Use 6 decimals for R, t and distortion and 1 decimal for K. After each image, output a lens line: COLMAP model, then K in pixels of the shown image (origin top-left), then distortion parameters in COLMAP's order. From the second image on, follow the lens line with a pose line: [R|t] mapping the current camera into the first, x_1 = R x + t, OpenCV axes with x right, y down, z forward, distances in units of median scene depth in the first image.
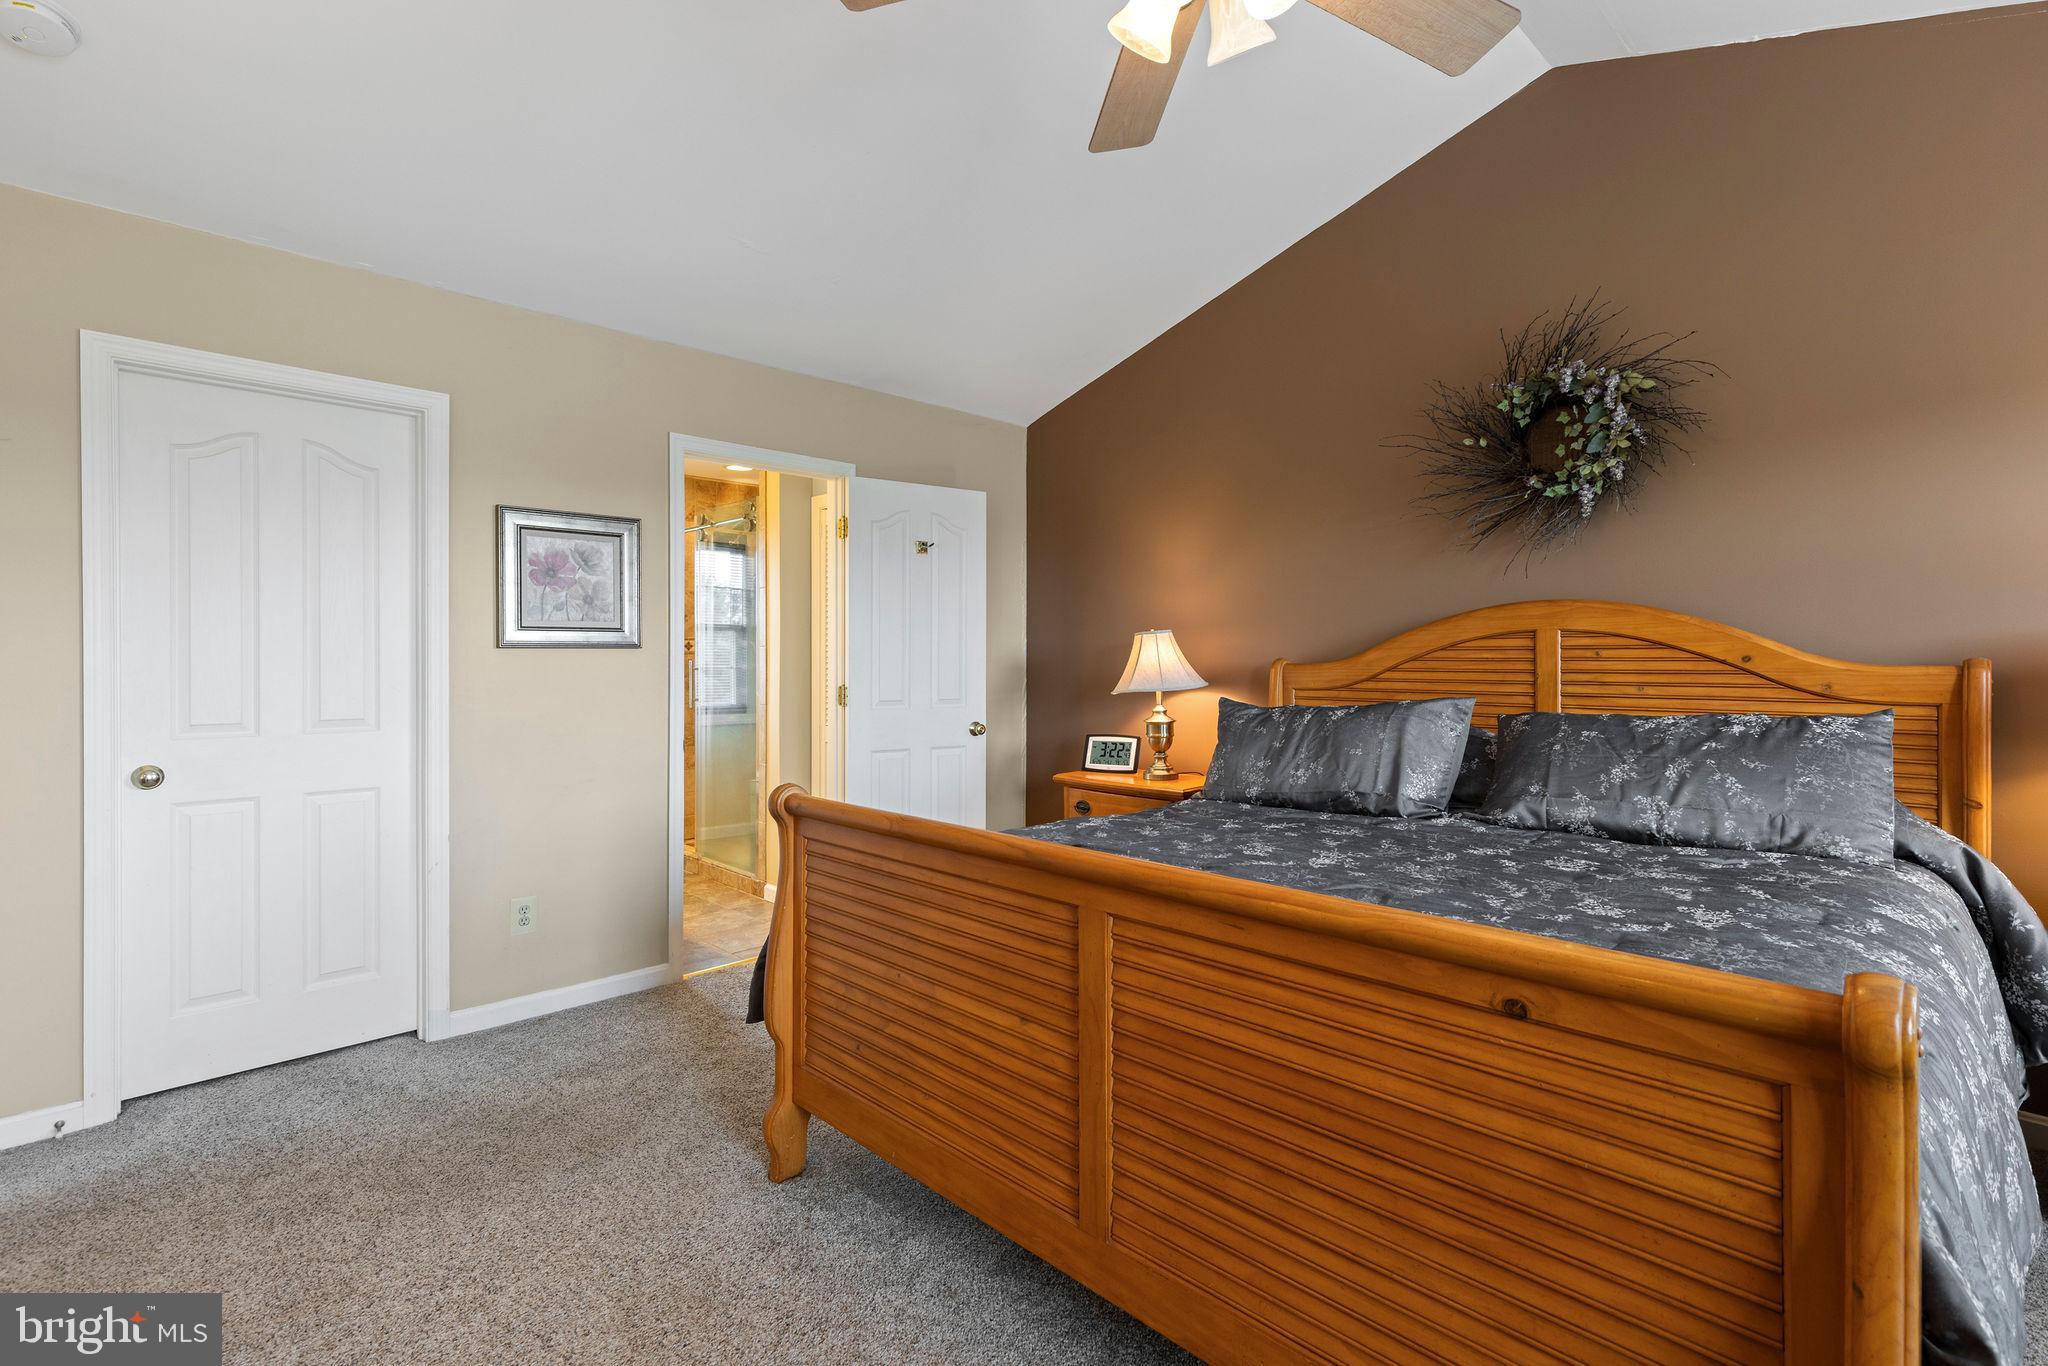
lens RADIAL K [[942.0, 0, 1029.6], [0, 942.0, 671.3], [0, 0, 1]] dist [0.011440, -0.001234]
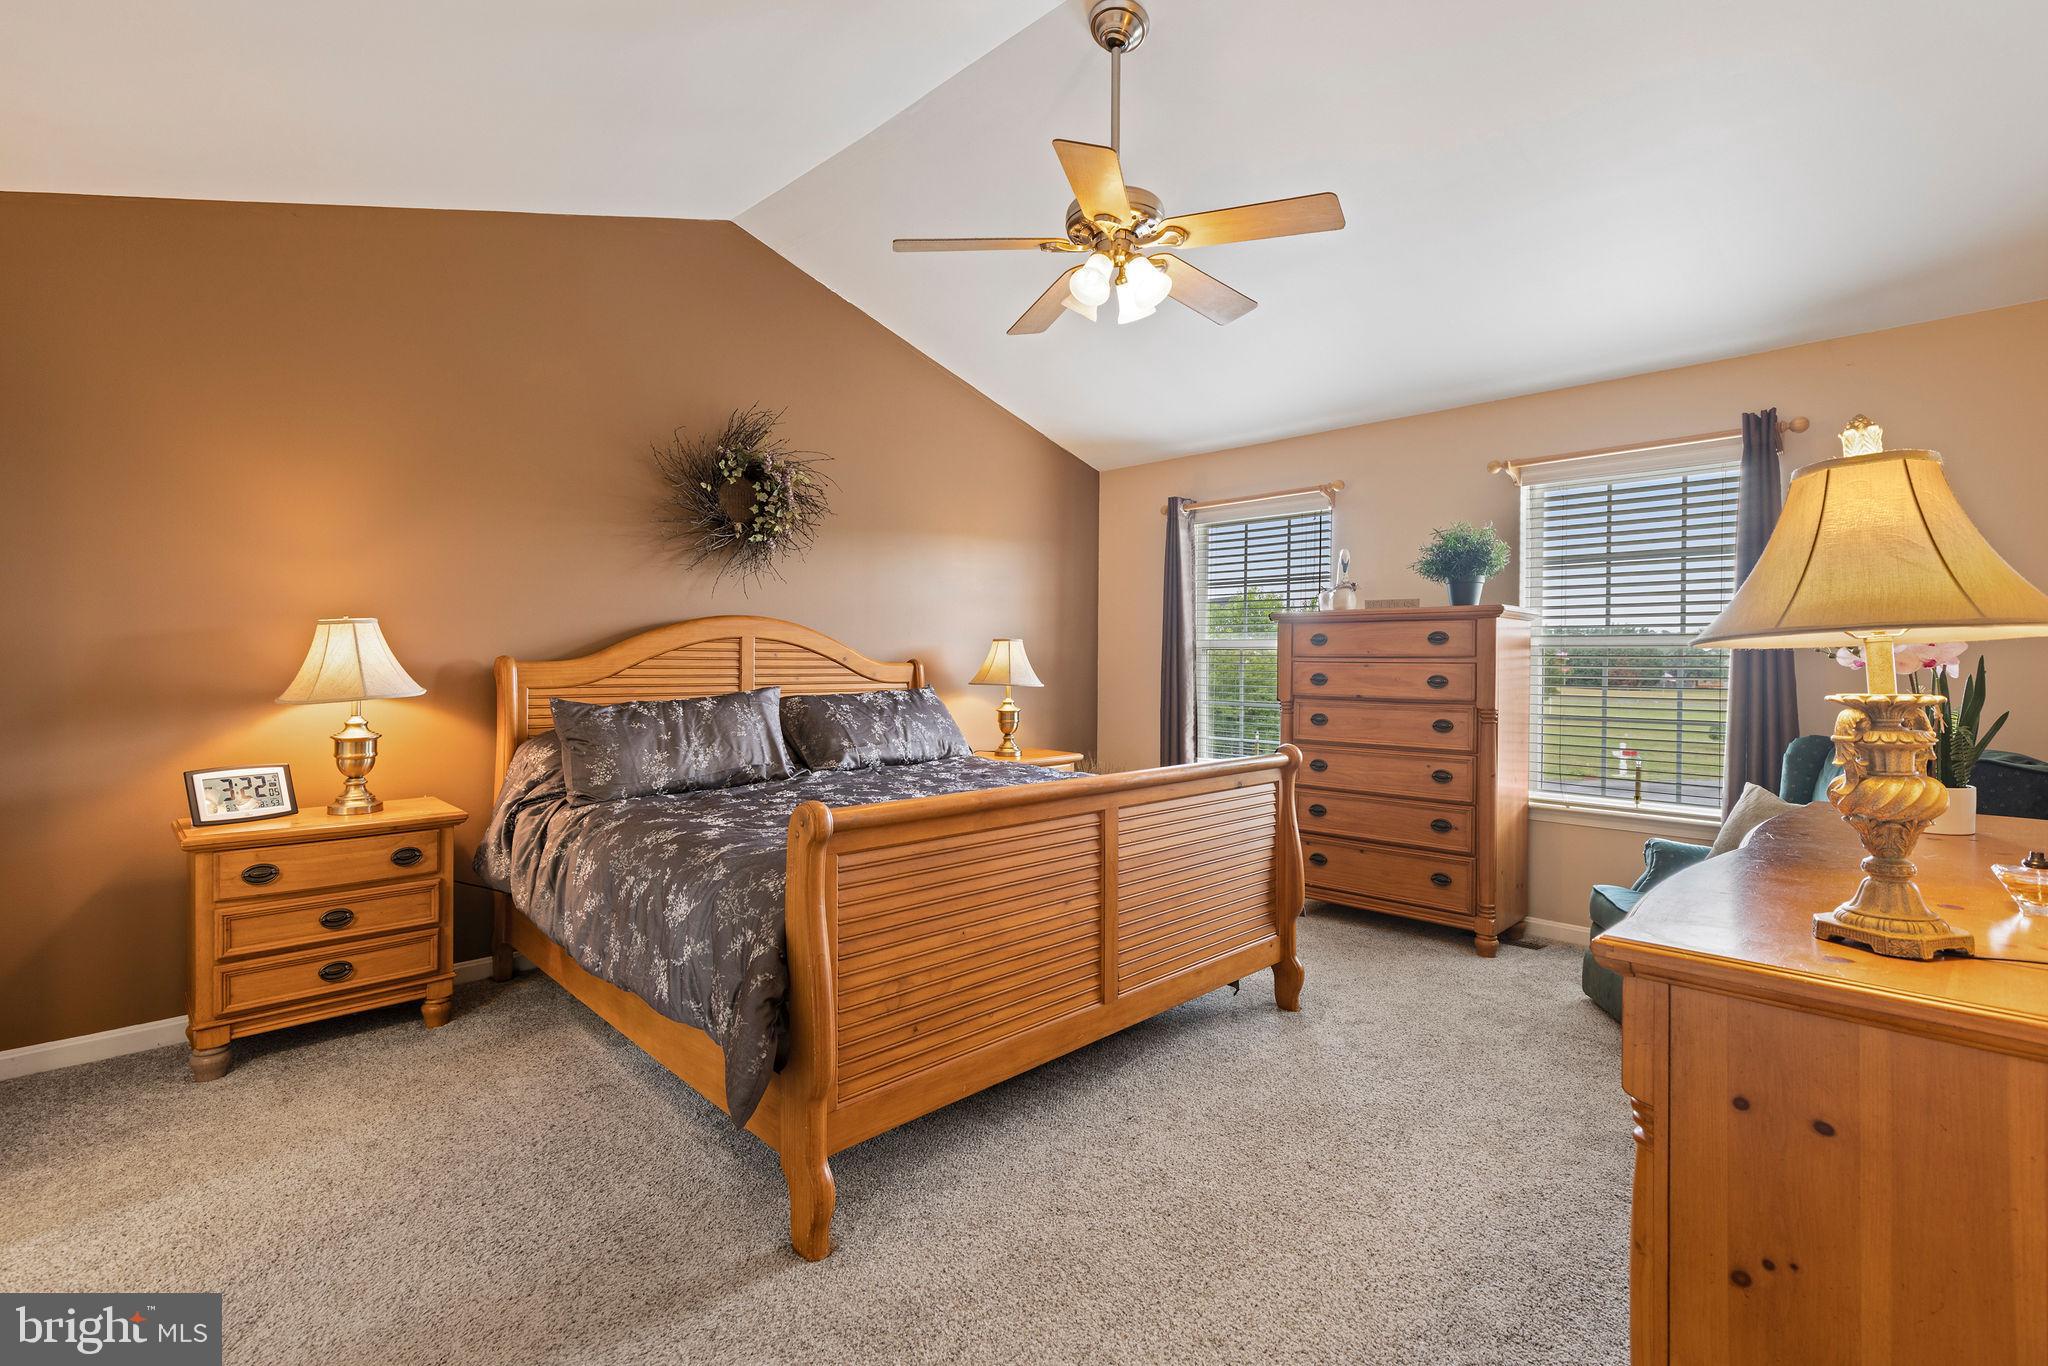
lens RADIAL K [[942.0, 0, 1030.2], [0, 942.0, 676.5], [0, 0, 1]] dist [0.011440, -0.001234]
pose [[-0.001739, -0.015825, 0.999873, -0.841753], [0.008006, 0.999843, 0.015839, -0.005438], [-0.999966, 0.008033, -0.001612, 0.601463]]
